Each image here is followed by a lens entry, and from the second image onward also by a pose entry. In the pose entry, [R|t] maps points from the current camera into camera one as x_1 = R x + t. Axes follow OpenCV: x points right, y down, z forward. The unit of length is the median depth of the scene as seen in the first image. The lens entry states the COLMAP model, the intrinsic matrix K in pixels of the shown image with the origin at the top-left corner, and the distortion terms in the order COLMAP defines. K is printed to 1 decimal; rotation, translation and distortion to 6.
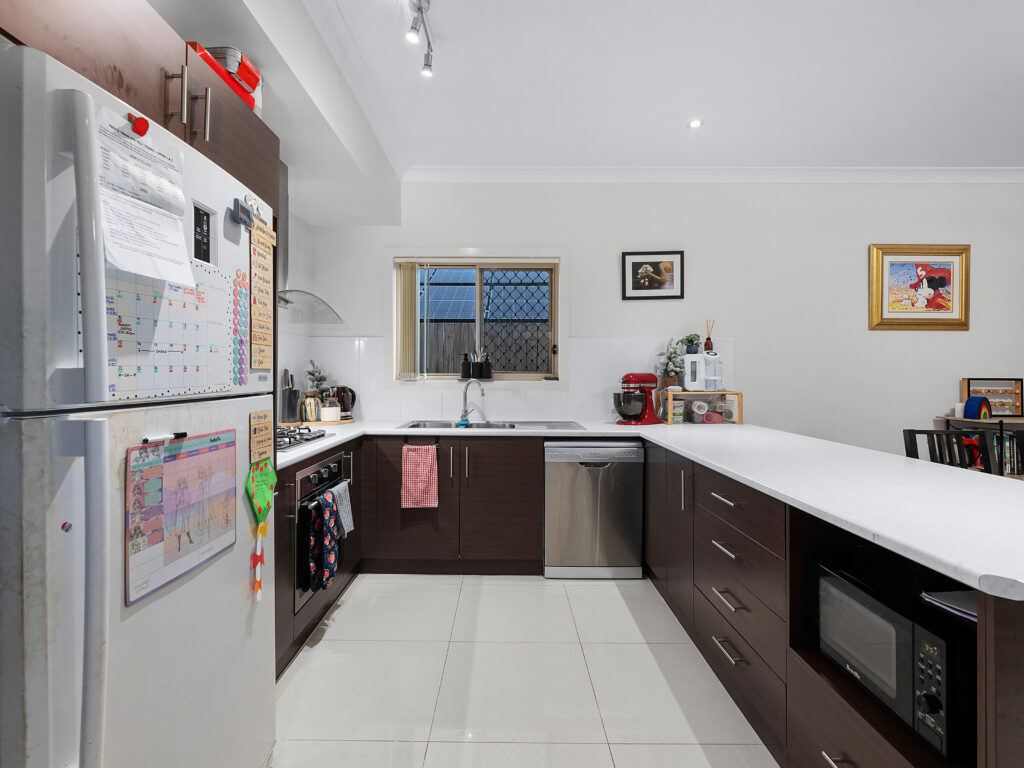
lens RADIAL K [[473.2, 0, 517.5], [0, 473.2, 367.7], [0, 0, 1]] dist [0.000344, 0.000845]
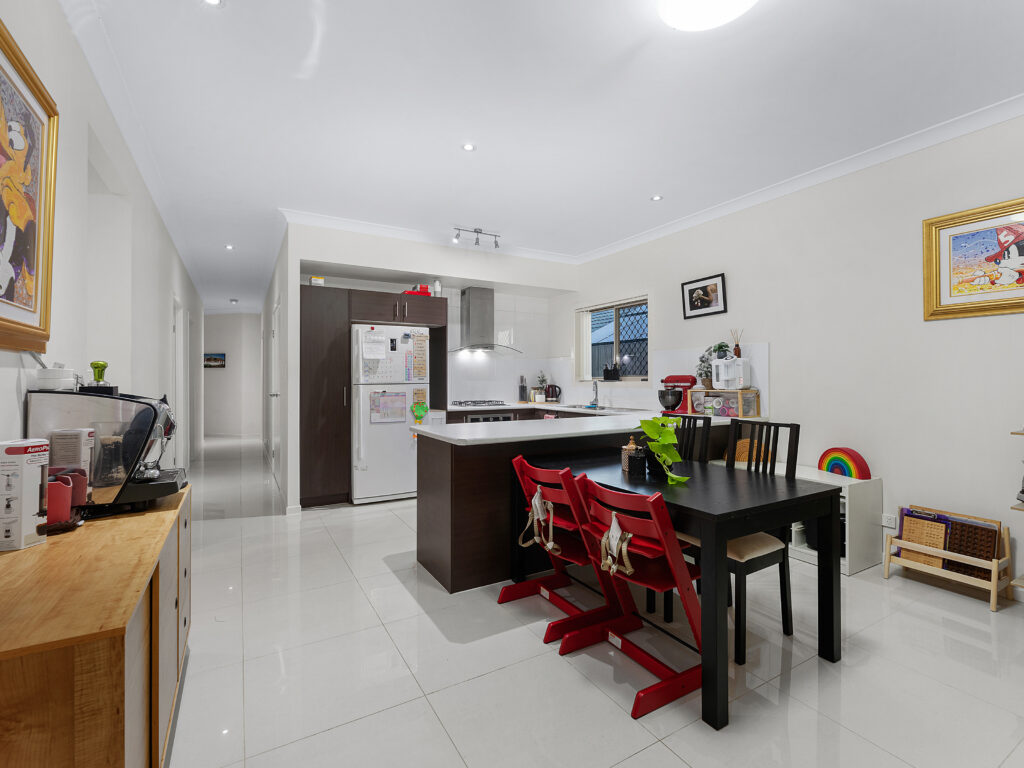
lens RADIAL K [[473.2, 0, 516.7], [0, 473.2, 379.5], [0, 0, 1]] dist [0.000344, 0.000845]
pose [[0.514135, -0.005612, -0.857691, 1.126807], [0.017599, 0.999837, 0.004008, 0.009565], [0.857529, -0.017156, 0.514150, -0.073090]]
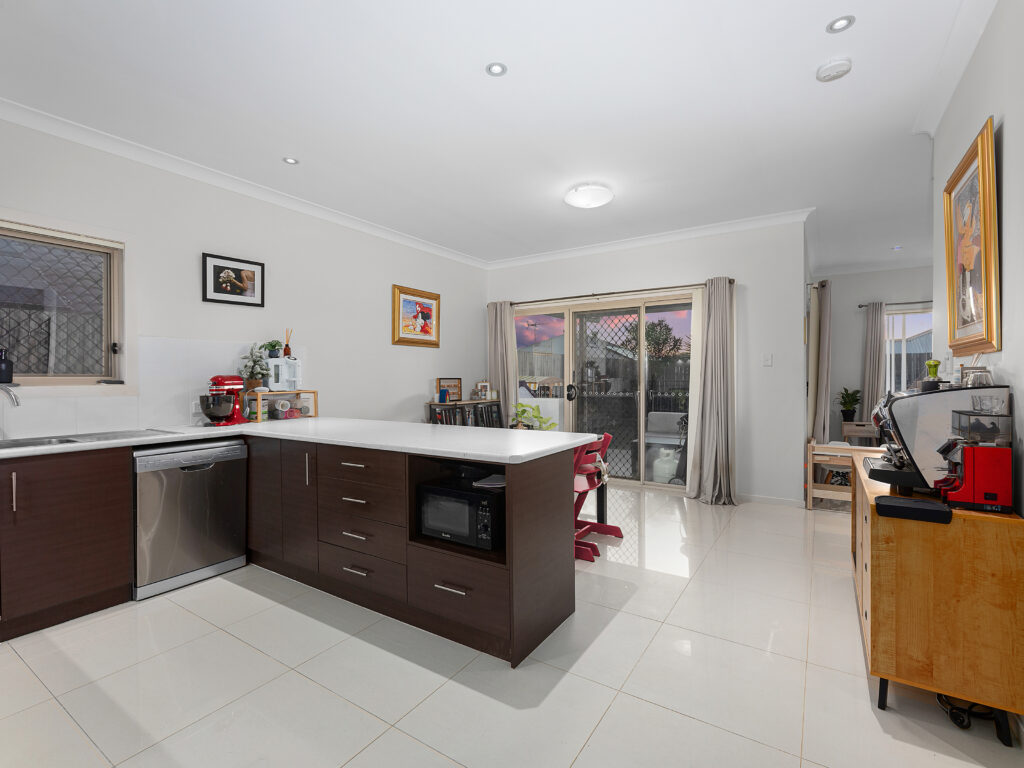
lens RADIAL K [[473.2, 0, 512.9], [0, 473.2, 375.5], [0, 0, 1]] dist [0.000344, 0.000845]
pose [[0.544300, -0.003303, 0.838884, -0.258642], [-0.003636, 0.999974, 0.006296, 0.002930], [-0.838883, -0.006477, 0.544274, -0.079721]]
